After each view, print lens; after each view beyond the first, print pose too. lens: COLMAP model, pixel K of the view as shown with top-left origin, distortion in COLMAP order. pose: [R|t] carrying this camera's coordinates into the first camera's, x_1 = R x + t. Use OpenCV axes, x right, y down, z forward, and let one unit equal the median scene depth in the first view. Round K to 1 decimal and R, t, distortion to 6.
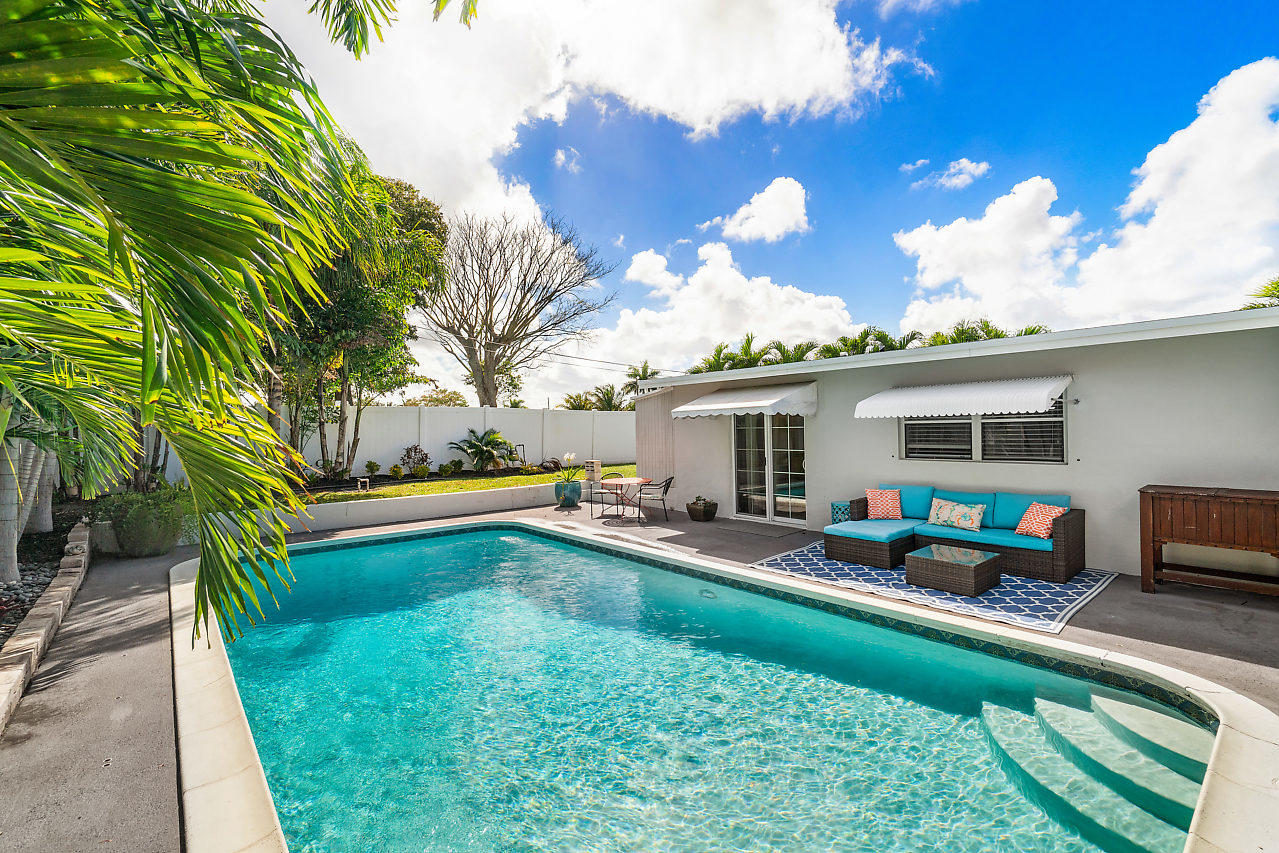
lens RADIAL K [[557.0, 0, 632.3], [0, 557.0, 427.8], [0, 0, 1]] dist [-0.004412, 0.001304]
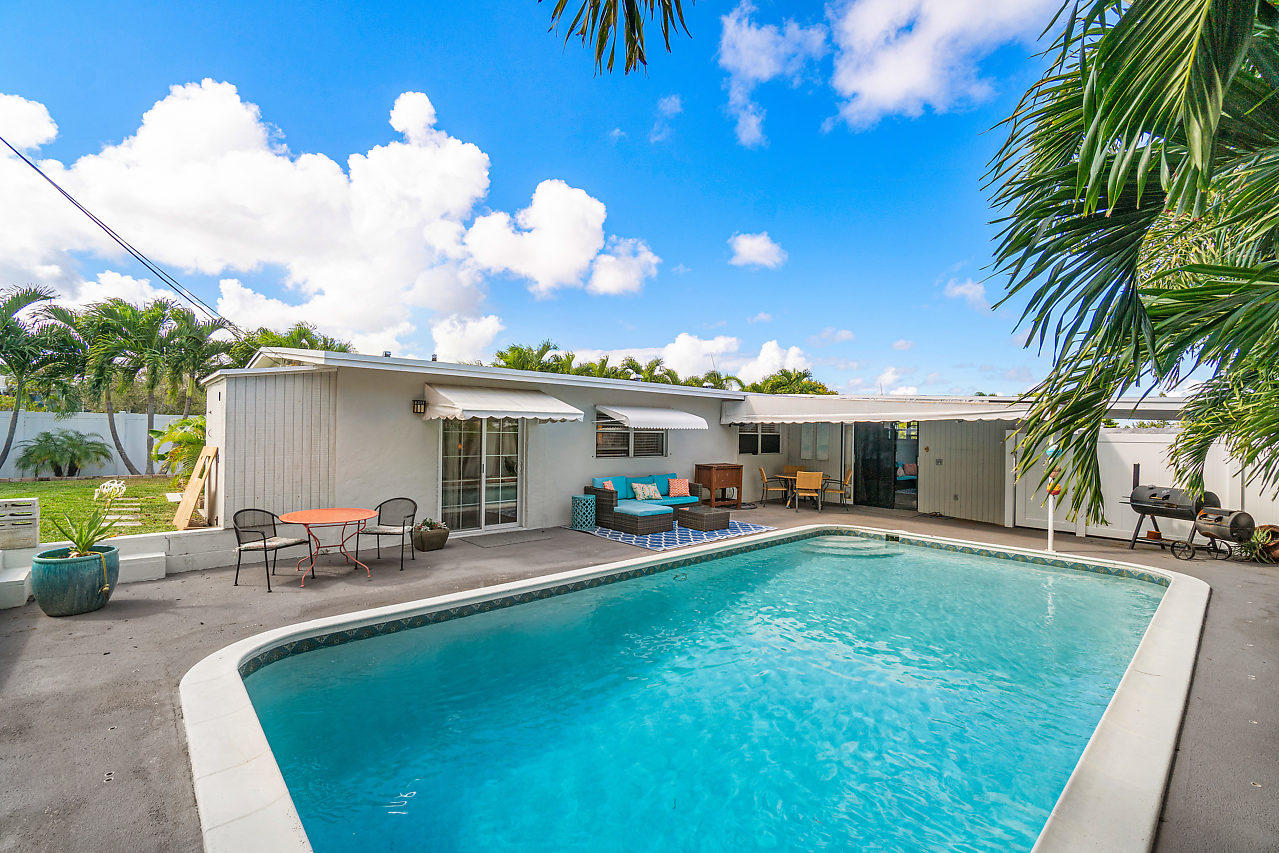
lens RADIAL K [[557.0, 0, 637.2], [0, 557.0, 431.5], [0, 0, 1]] dist [-0.004412, 0.001304]
pose [[-0.031828, 0.008101, 0.999461, -0.696086], [-0.015635, 0.999841, -0.008602, 0.001398], [-0.999371, -0.015901, -0.031696, 0.761006]]
